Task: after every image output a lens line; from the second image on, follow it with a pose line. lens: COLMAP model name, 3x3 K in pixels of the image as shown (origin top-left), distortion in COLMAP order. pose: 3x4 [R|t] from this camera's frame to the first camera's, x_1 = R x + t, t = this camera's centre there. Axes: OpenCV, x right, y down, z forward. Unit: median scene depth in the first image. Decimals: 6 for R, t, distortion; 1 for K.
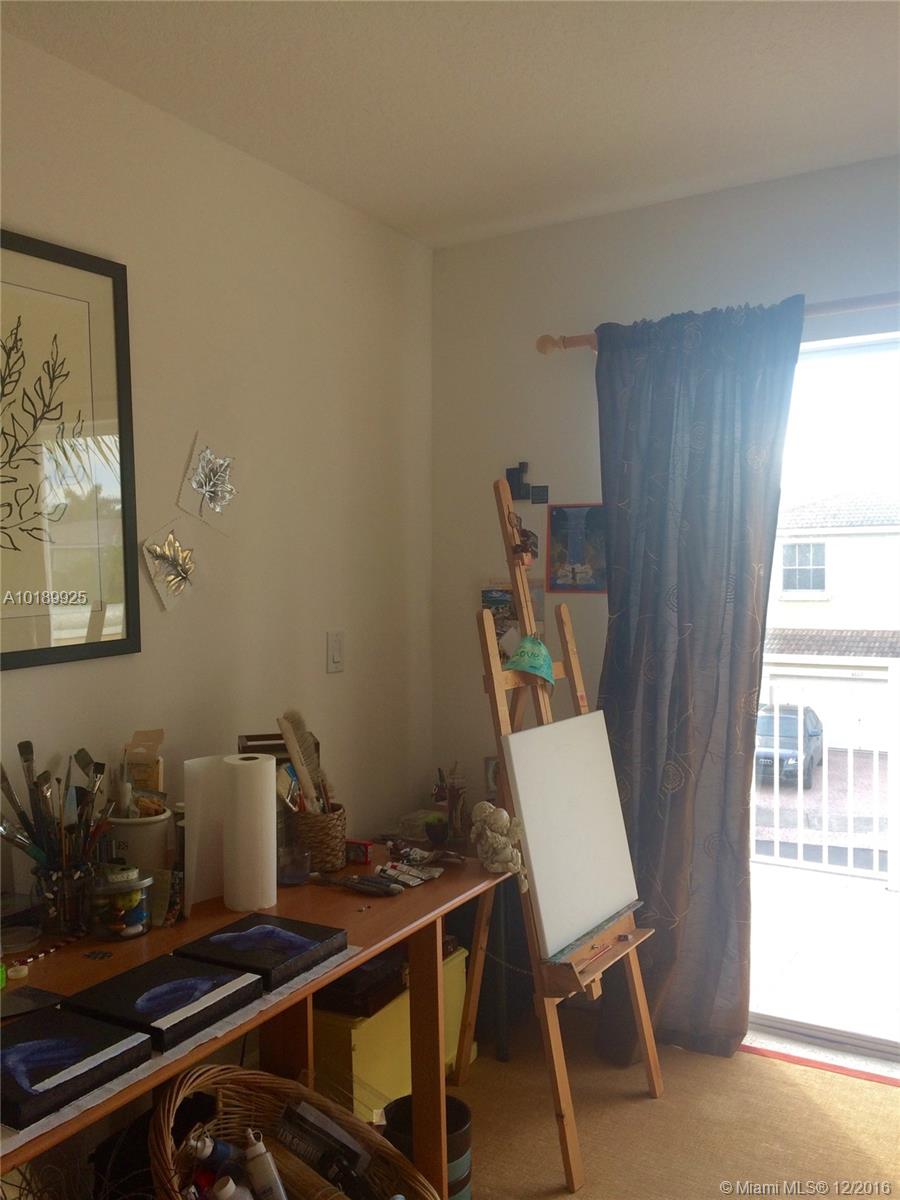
lens RADIAL K [[1024.6, 0, 451.2], [0, 1024.6, 594.9], [0, 0, 1]] dist [0.071229, -0.060816]
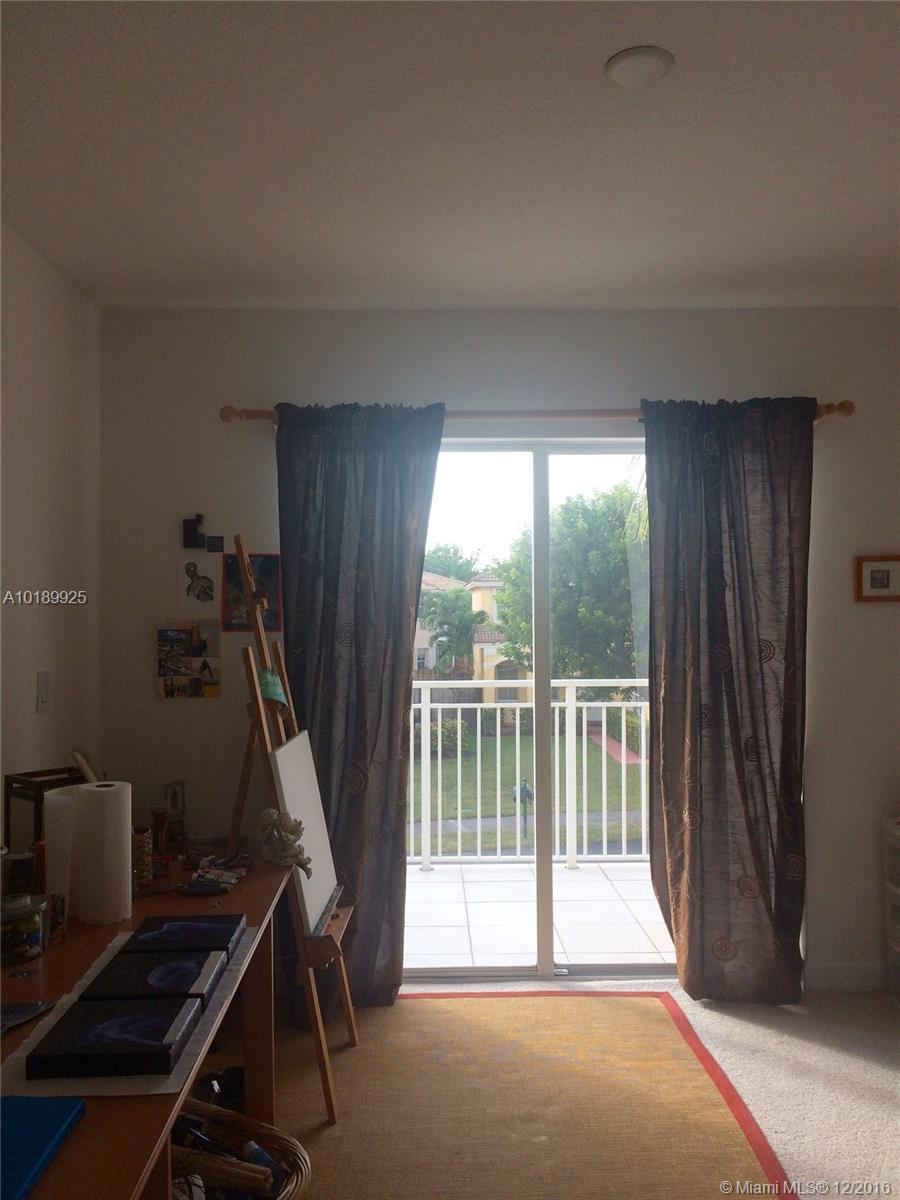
lens RADIAL K [[1024.6, 0, 445.0], [0, 1024.6, 593.3], [0, 0, 1]] dist [0.071229, -0.060816]
pose [[0.851207, 0.009159, 0.524750, -0.315114], [0.009446, 0.999418, -0.032767, -0.005120], [-0.524745, 0.032848, 0.850625, -0.094488]]
